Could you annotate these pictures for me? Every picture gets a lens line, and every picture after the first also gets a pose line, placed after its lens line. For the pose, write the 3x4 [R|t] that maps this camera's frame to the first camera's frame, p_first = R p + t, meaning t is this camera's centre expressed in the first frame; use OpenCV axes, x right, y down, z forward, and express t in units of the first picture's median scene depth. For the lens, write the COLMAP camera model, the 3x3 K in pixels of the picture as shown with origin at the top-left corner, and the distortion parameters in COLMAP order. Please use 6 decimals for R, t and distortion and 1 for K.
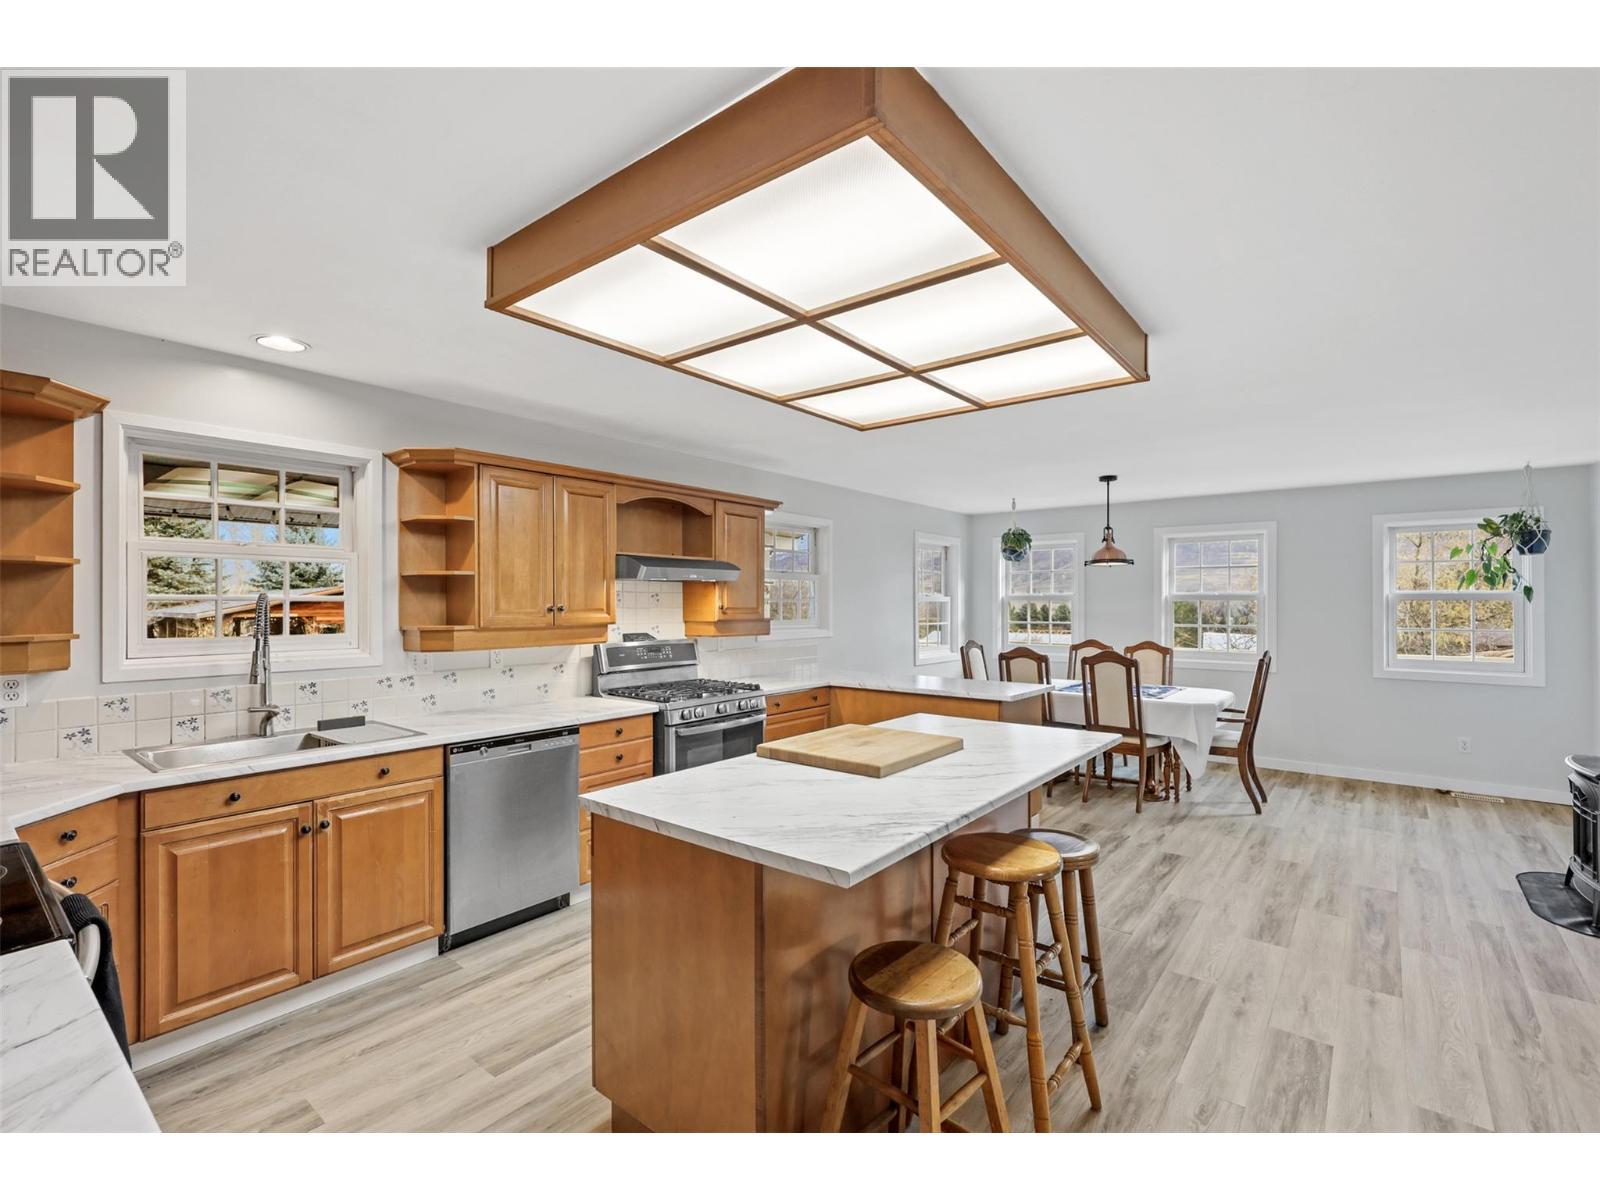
lens RADIAL K [[729.5, 0, 800.0], [0, 729.5, 600.0], [0, 0, 1]] dist [-0.018071, 0.012216]
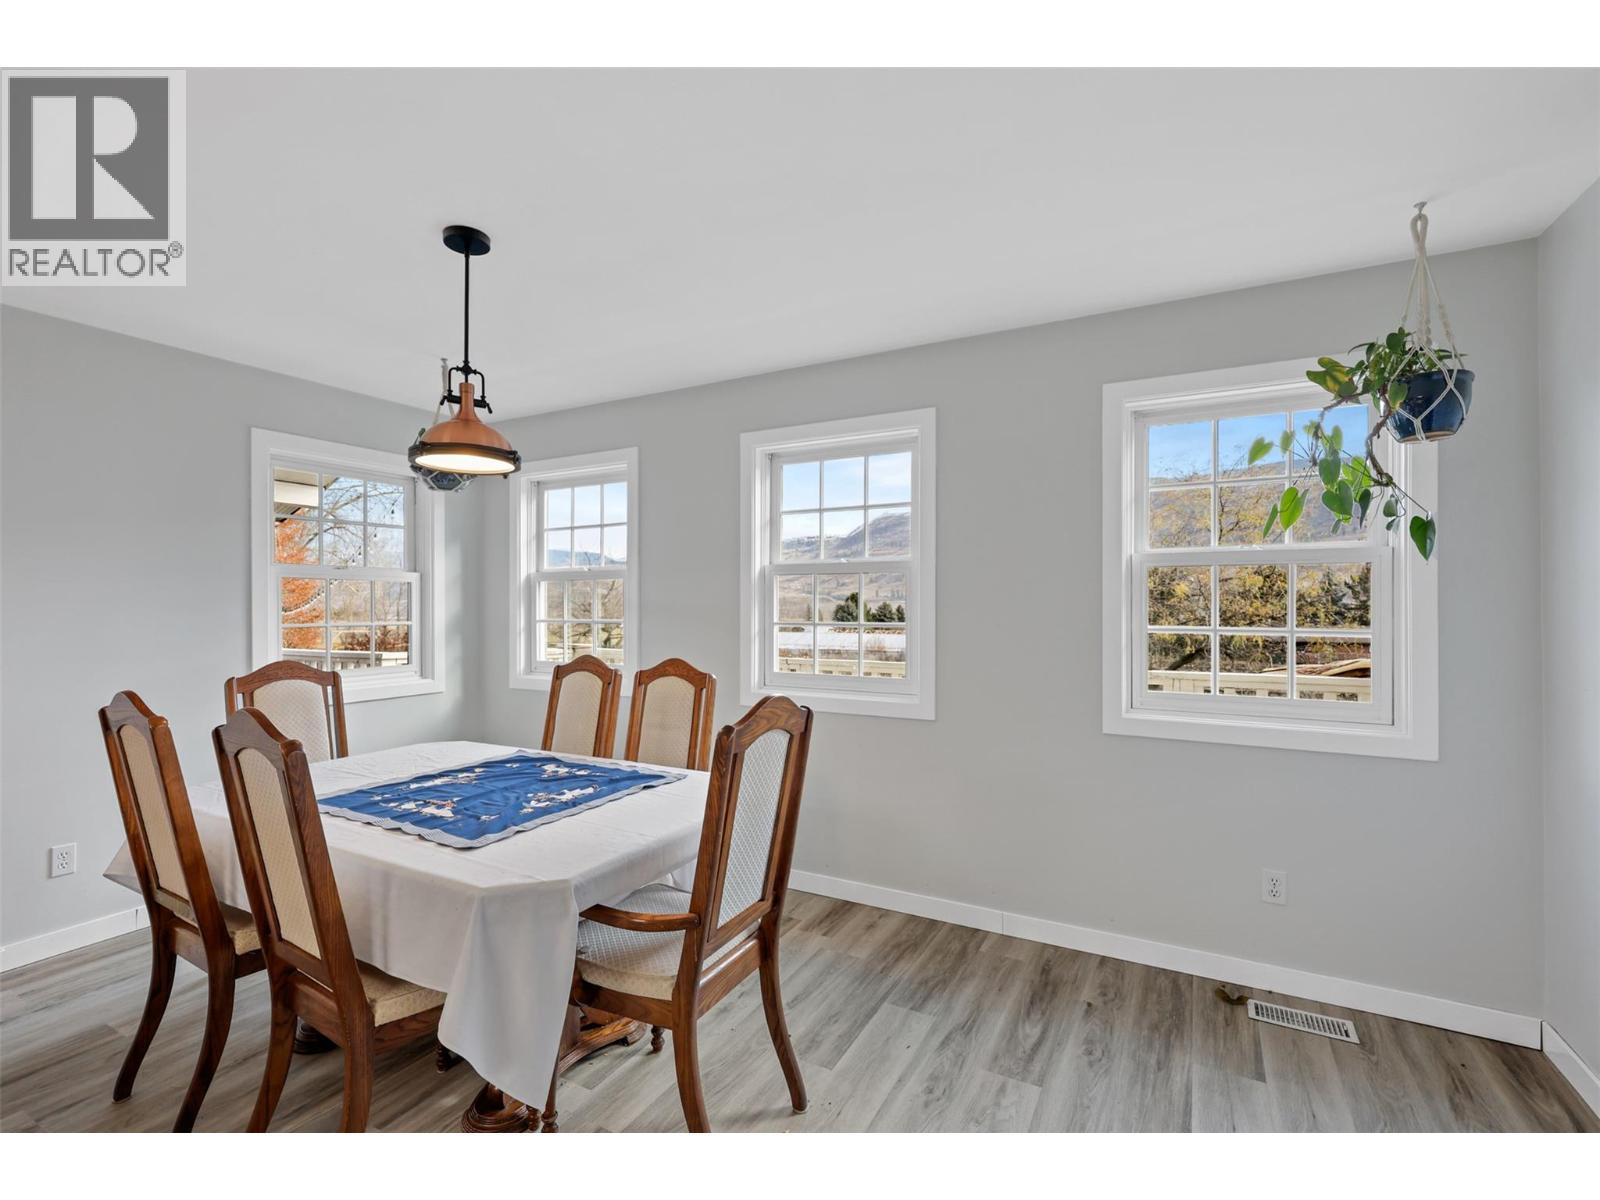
lens RADIAL K [[729.5, 0, 800.0], [0, 729.5, 600.0], [0, 0, 1]] dist [-0.018071, 0.012216]
pose [[0.981617, 0.000316, 0.190862, 0.579387], [-0.000527, 0.999999, 0.001057, 0.024146], [-0.190862, -0.001139, 0.981616, 0.656582]]
